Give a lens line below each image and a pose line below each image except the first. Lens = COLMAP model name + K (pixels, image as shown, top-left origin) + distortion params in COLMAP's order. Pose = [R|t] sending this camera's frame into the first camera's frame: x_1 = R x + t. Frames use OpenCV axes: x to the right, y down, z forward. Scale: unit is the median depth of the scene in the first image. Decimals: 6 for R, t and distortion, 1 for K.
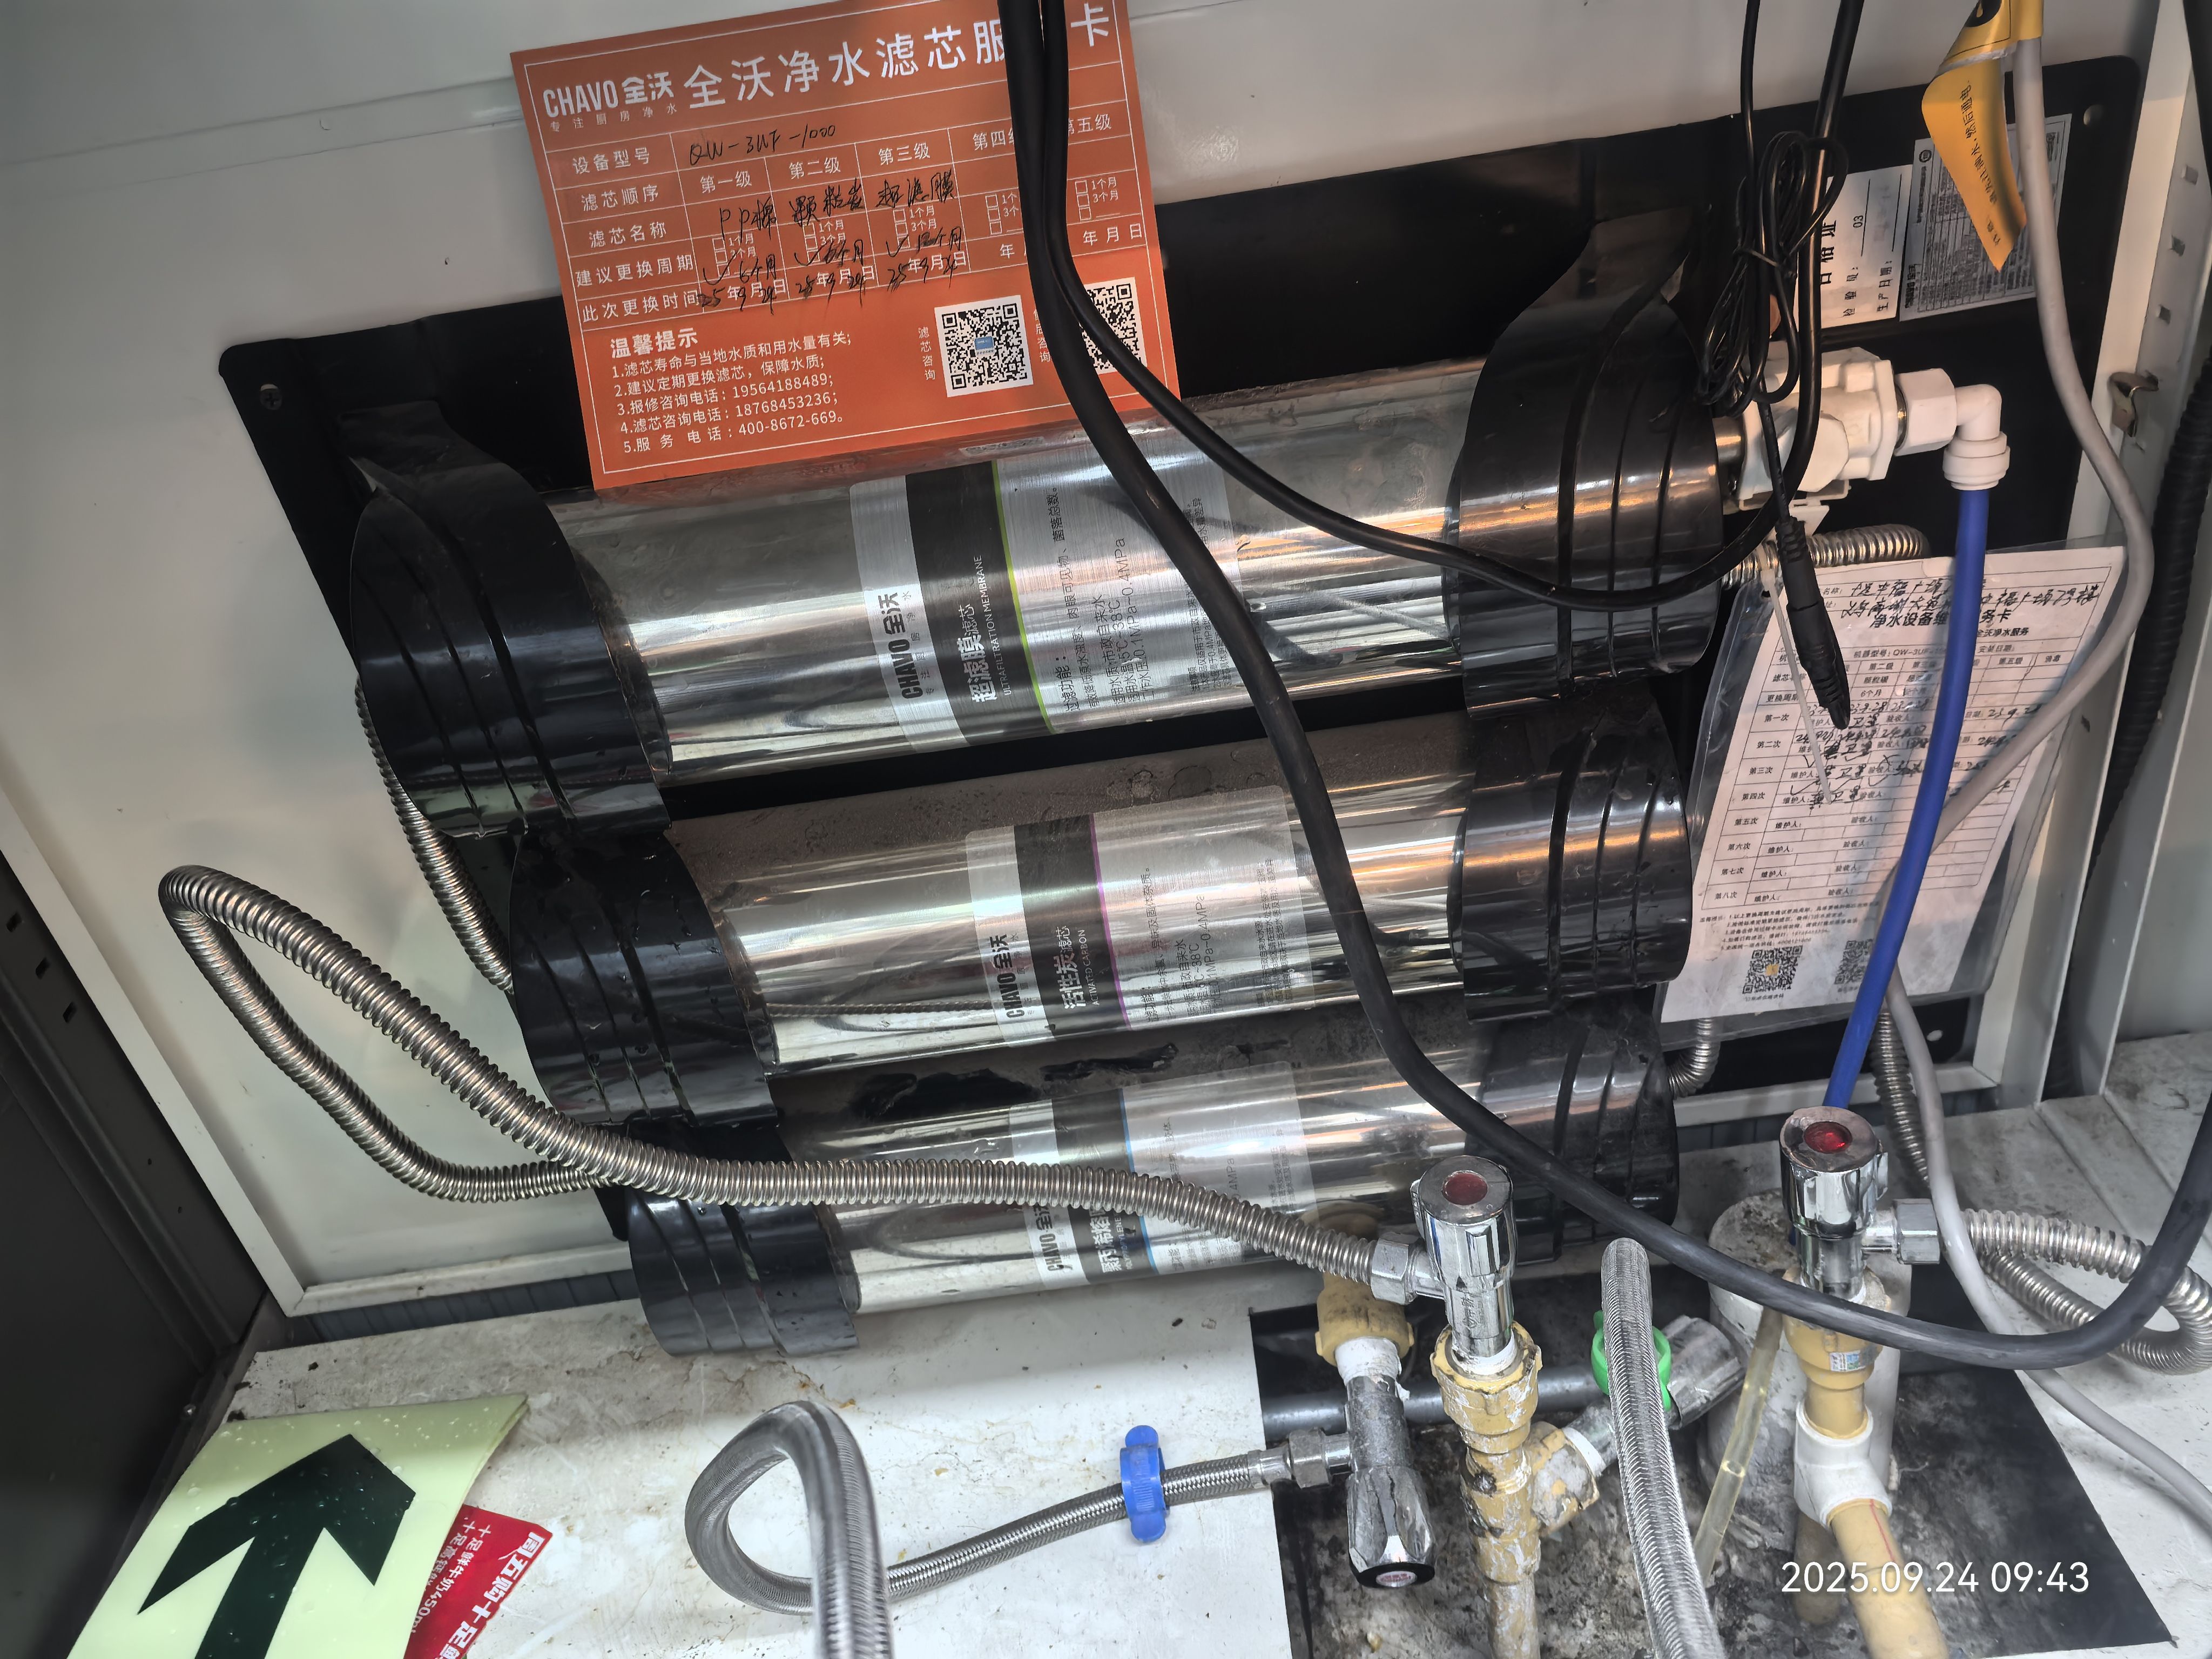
lens RADIAL K [[1772.1, 0, 1109.4], [0, 1772.1, 831.7], [0, 0, 1]] dist [0.021971, -0.027646]
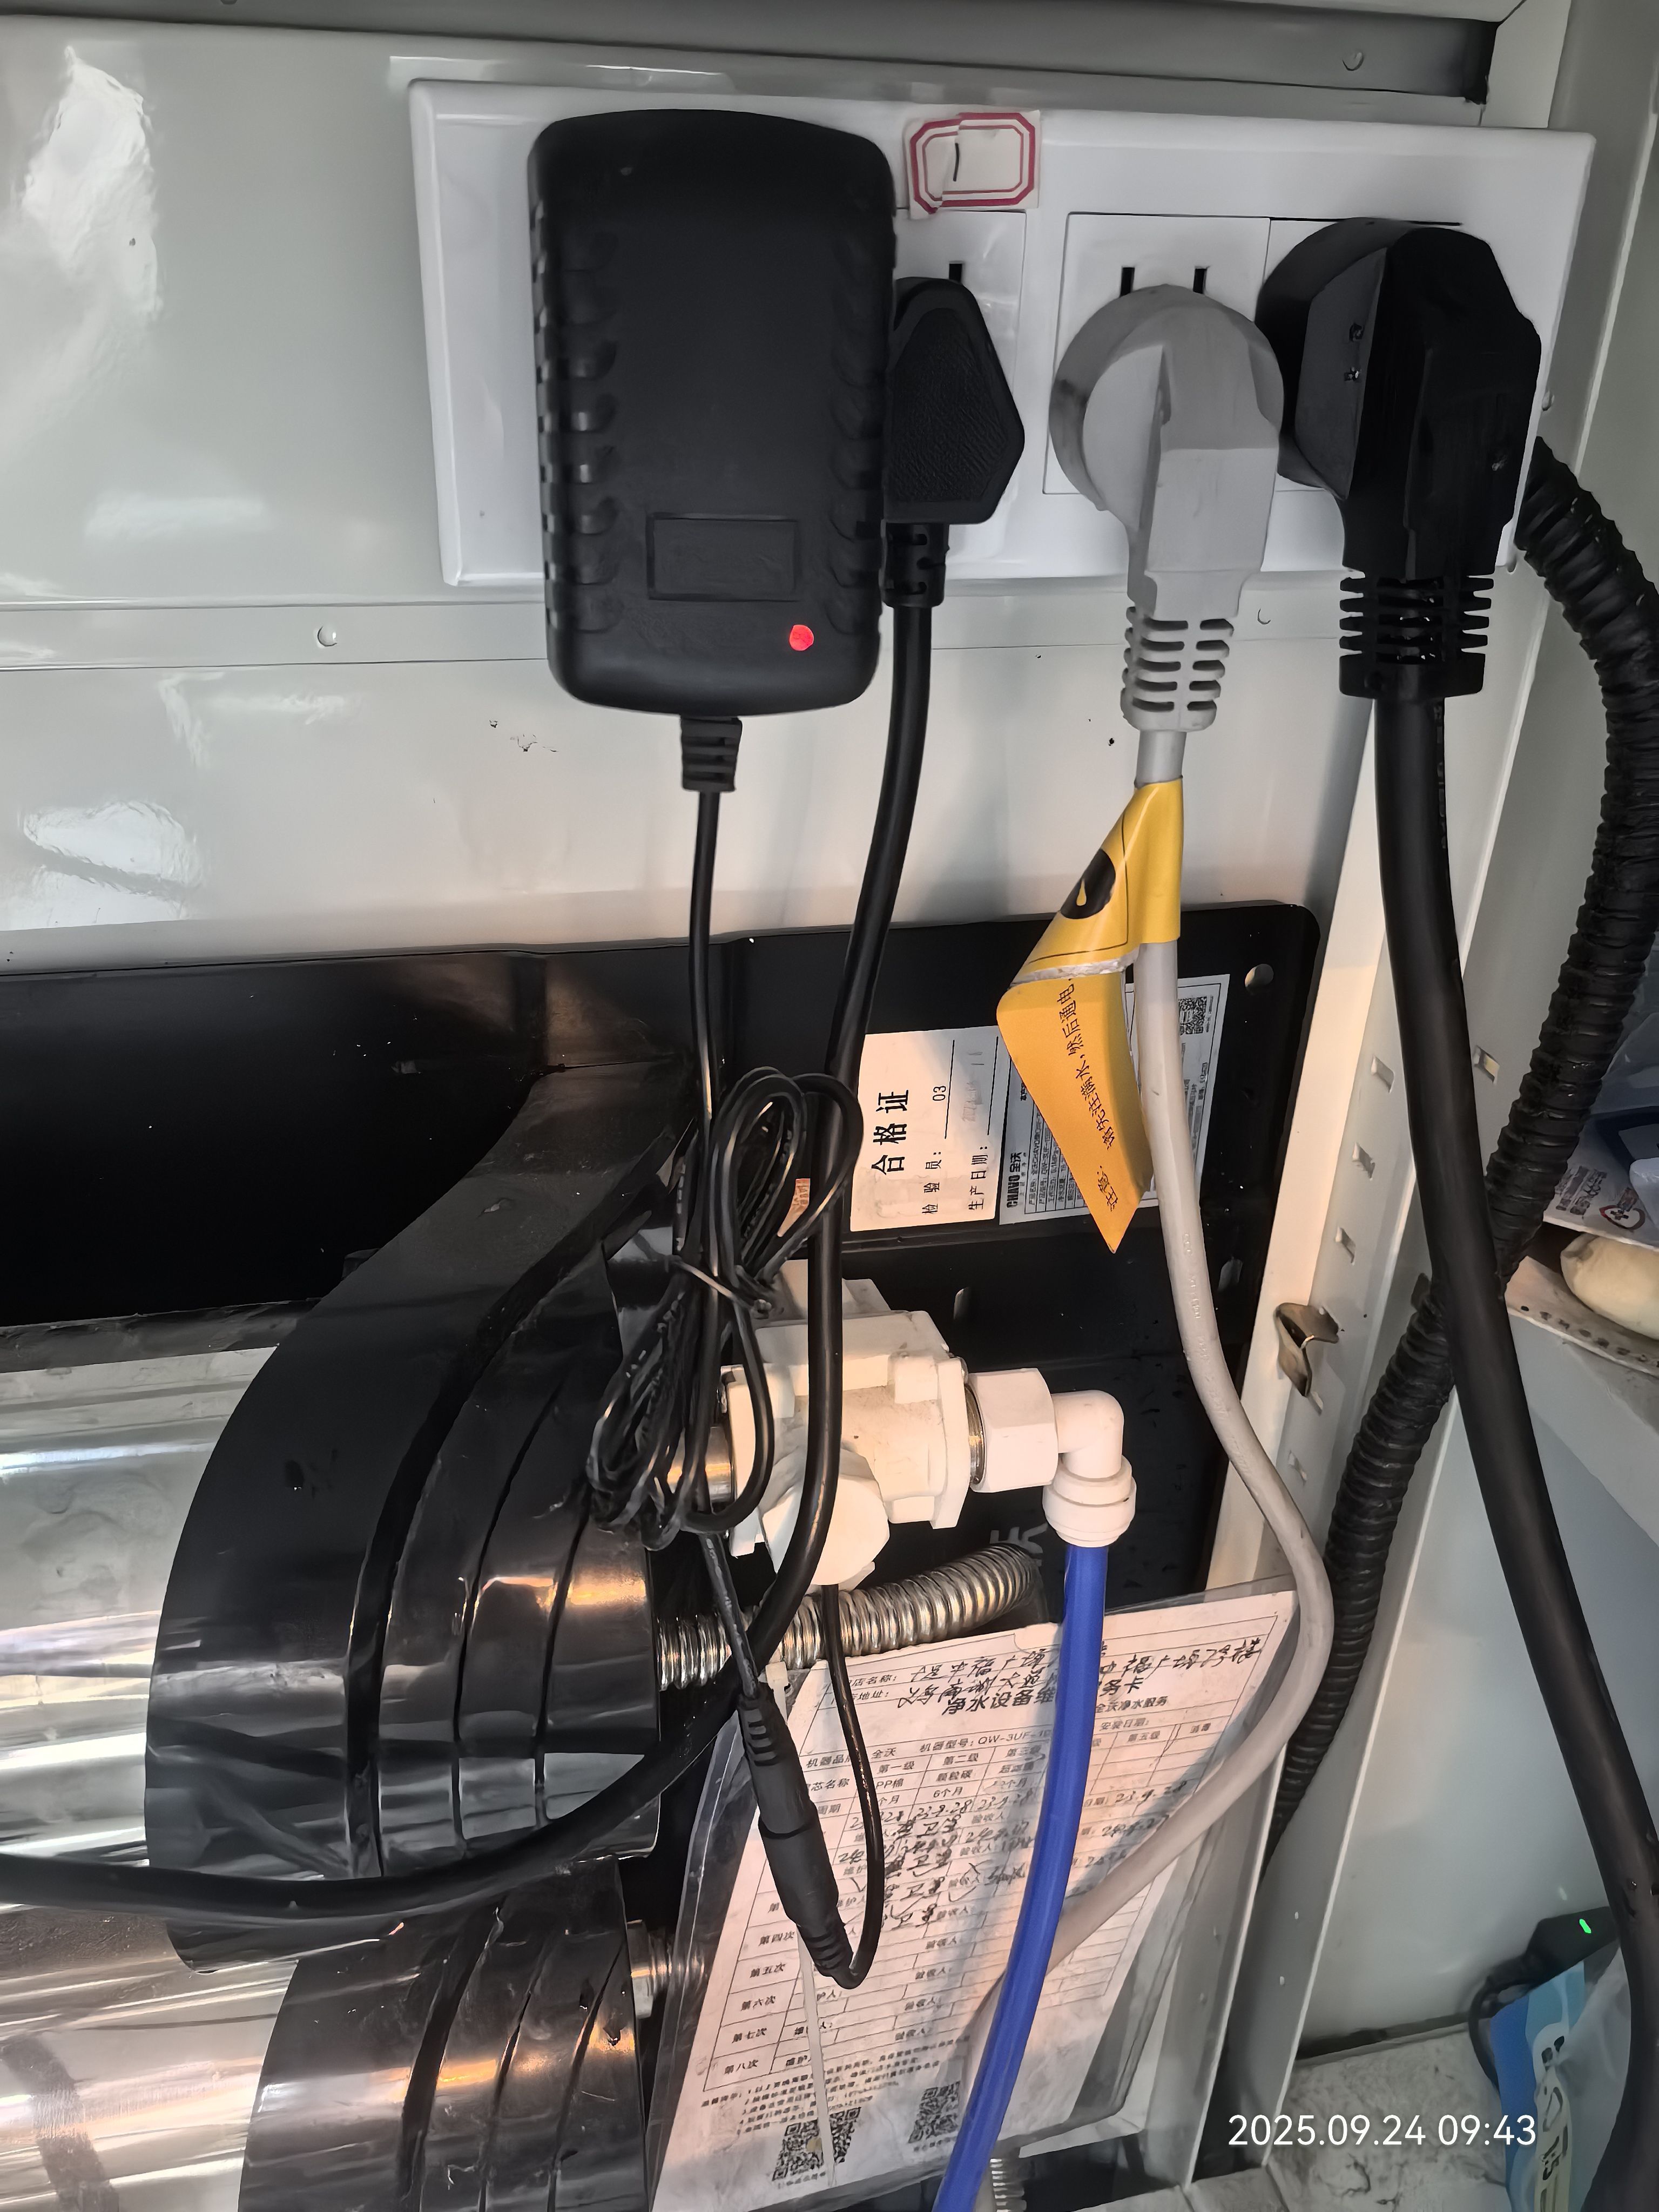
lens RADIAL K [[1772.1, 0, 824.3], [0, 1772.1, 1096.8], [0, 0, 1]] dist [0.021971, -0.027646]
pose [[0.965185, 0.067193, 0.252789, 0.204286], [-0.034668, 0.990778, -0.130986, -0.246050], [-0.259259, 0.117662, 0.958614, 0.358952]]
